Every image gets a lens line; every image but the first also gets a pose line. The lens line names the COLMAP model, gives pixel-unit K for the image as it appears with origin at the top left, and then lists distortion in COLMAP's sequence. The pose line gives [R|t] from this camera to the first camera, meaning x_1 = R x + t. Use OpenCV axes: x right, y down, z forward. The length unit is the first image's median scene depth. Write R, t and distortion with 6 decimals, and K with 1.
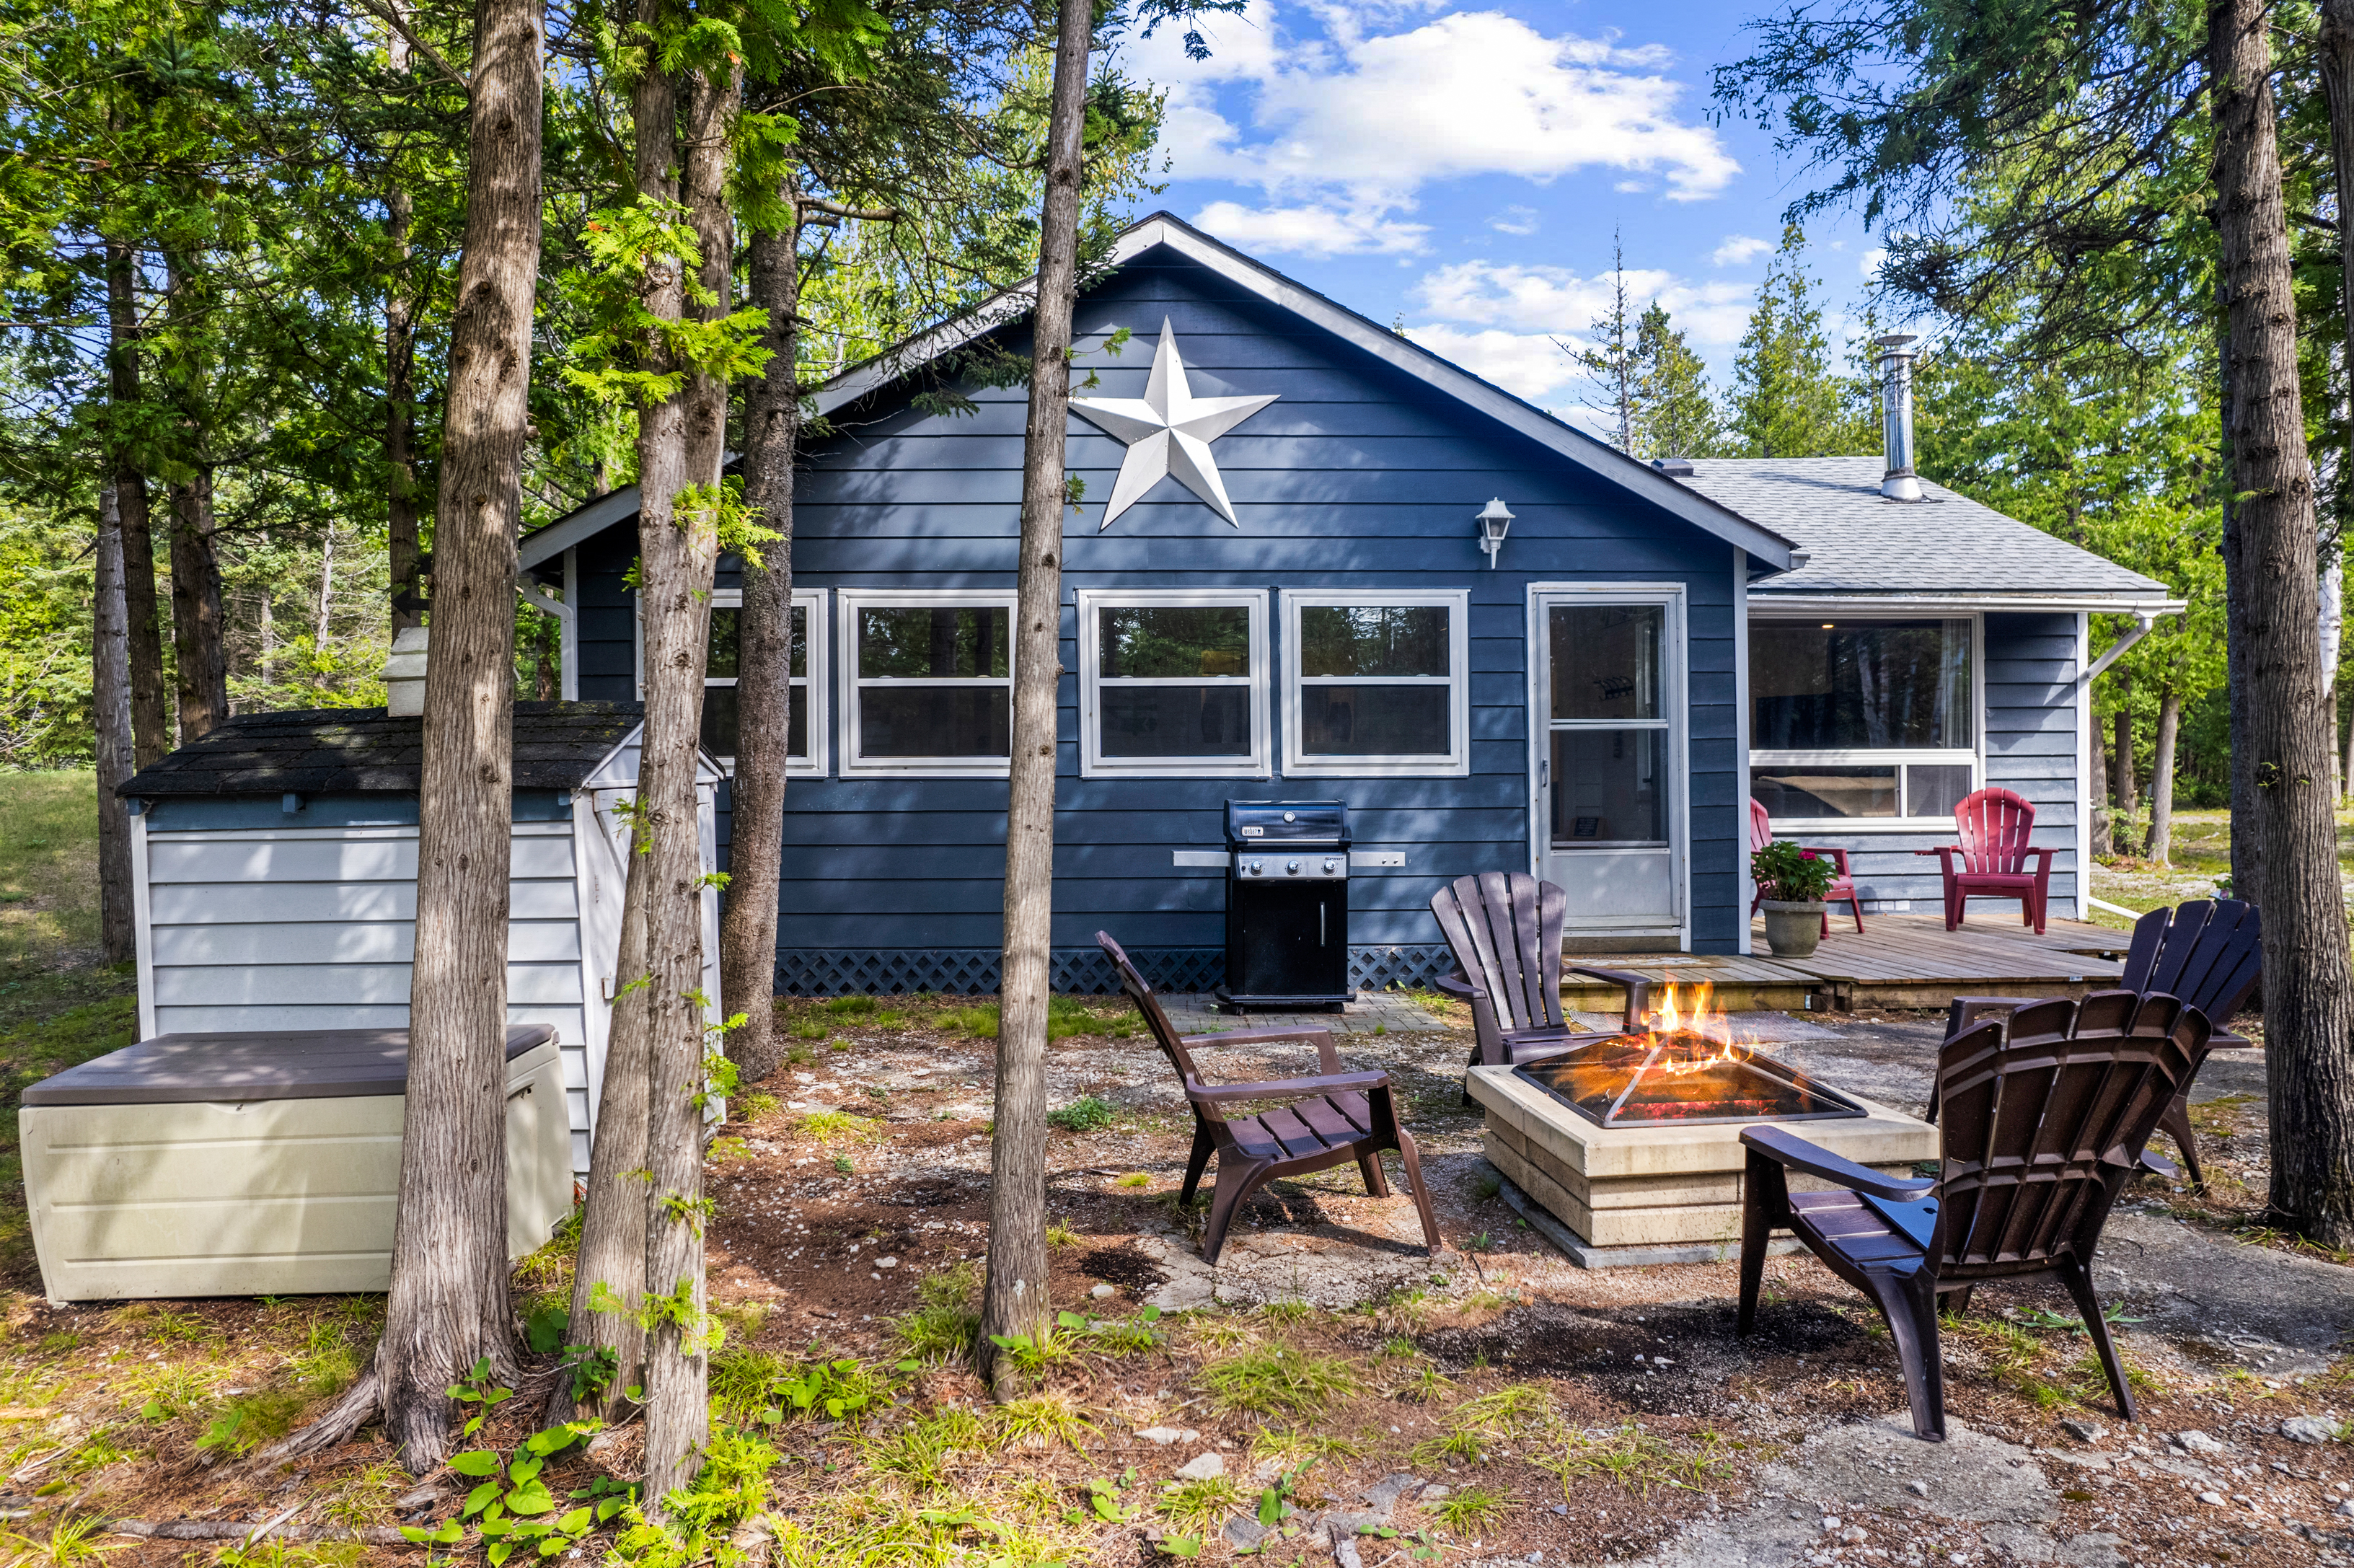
lens RADIAL K [[1522.7, 0, 1182.9], [0, 1522.7, 777.7], [0, 0, 1]] dist [-0.066485, 0.048793]
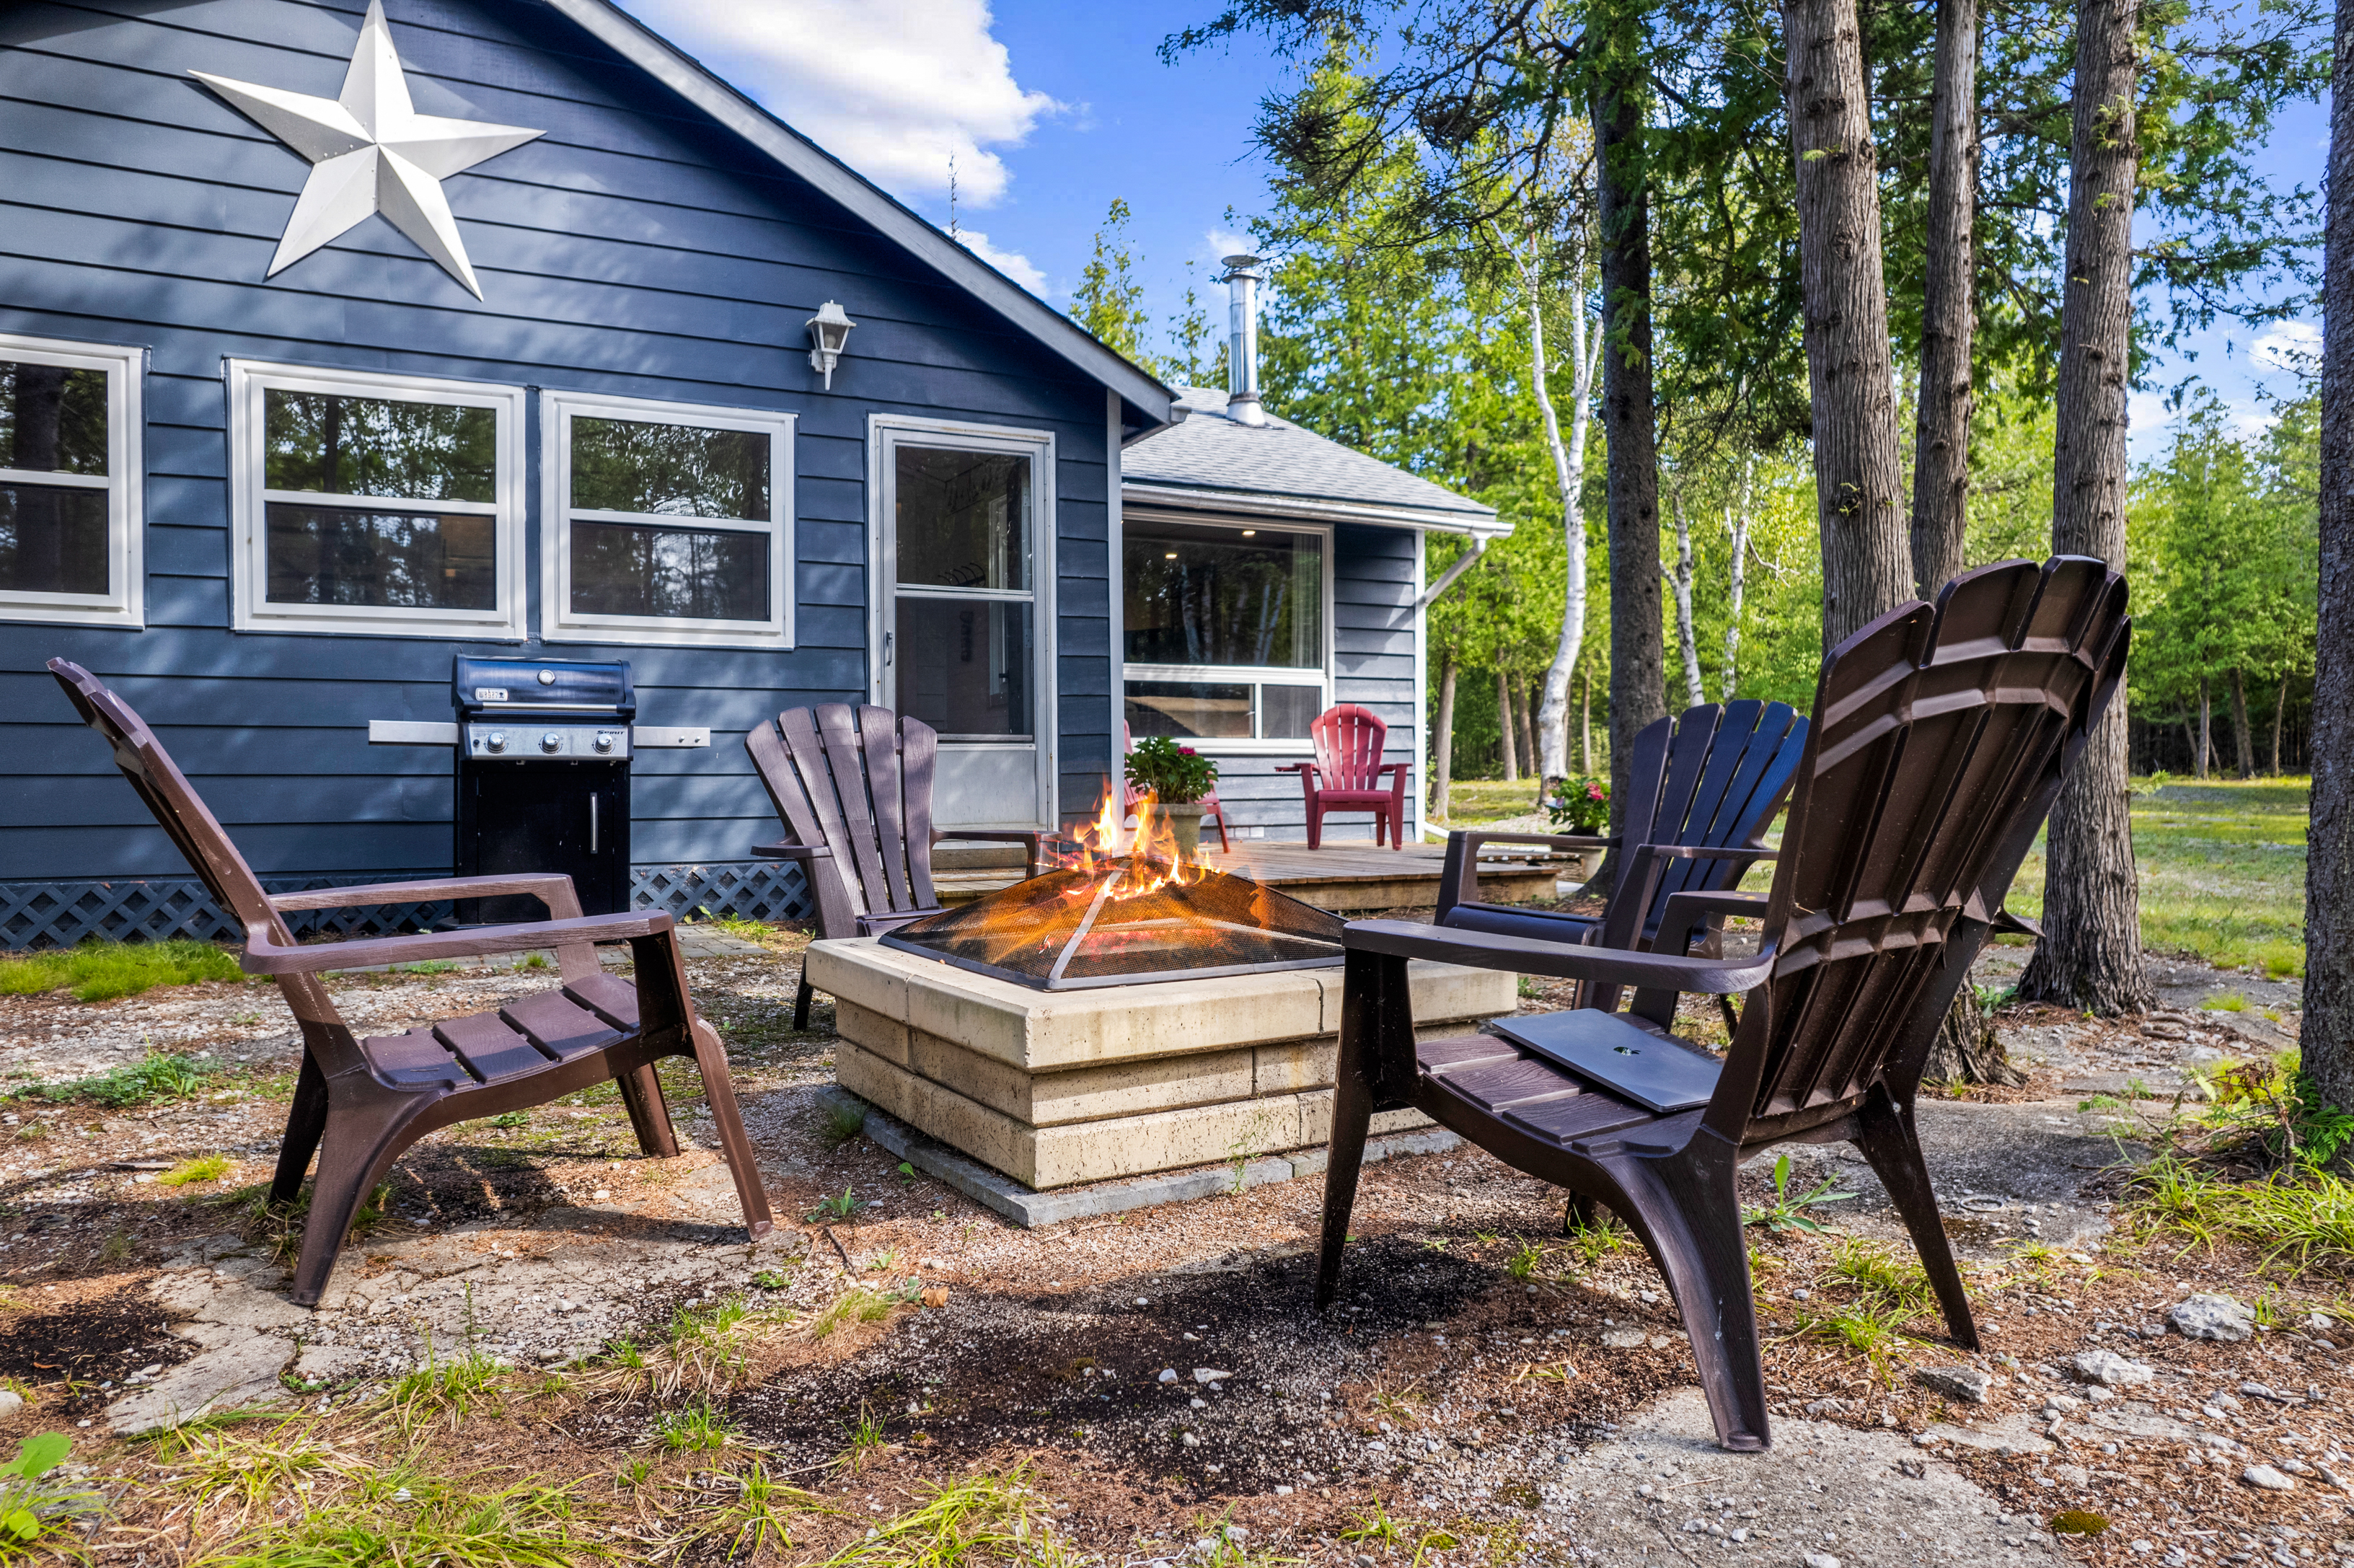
lens RADIAL K [[1522.7, 0, 1184.4], [0, 1522.7, 782.2], [0, 0, 1]] dist [-0.066485, 0.048793]
pose [[0.902449, 0.001051, 0.430795, 0.031584], [-0.001567, 0.999998, 0.000843, 0.068340], [-0.430793, -0.001436, 0.902450, 0.199947]]
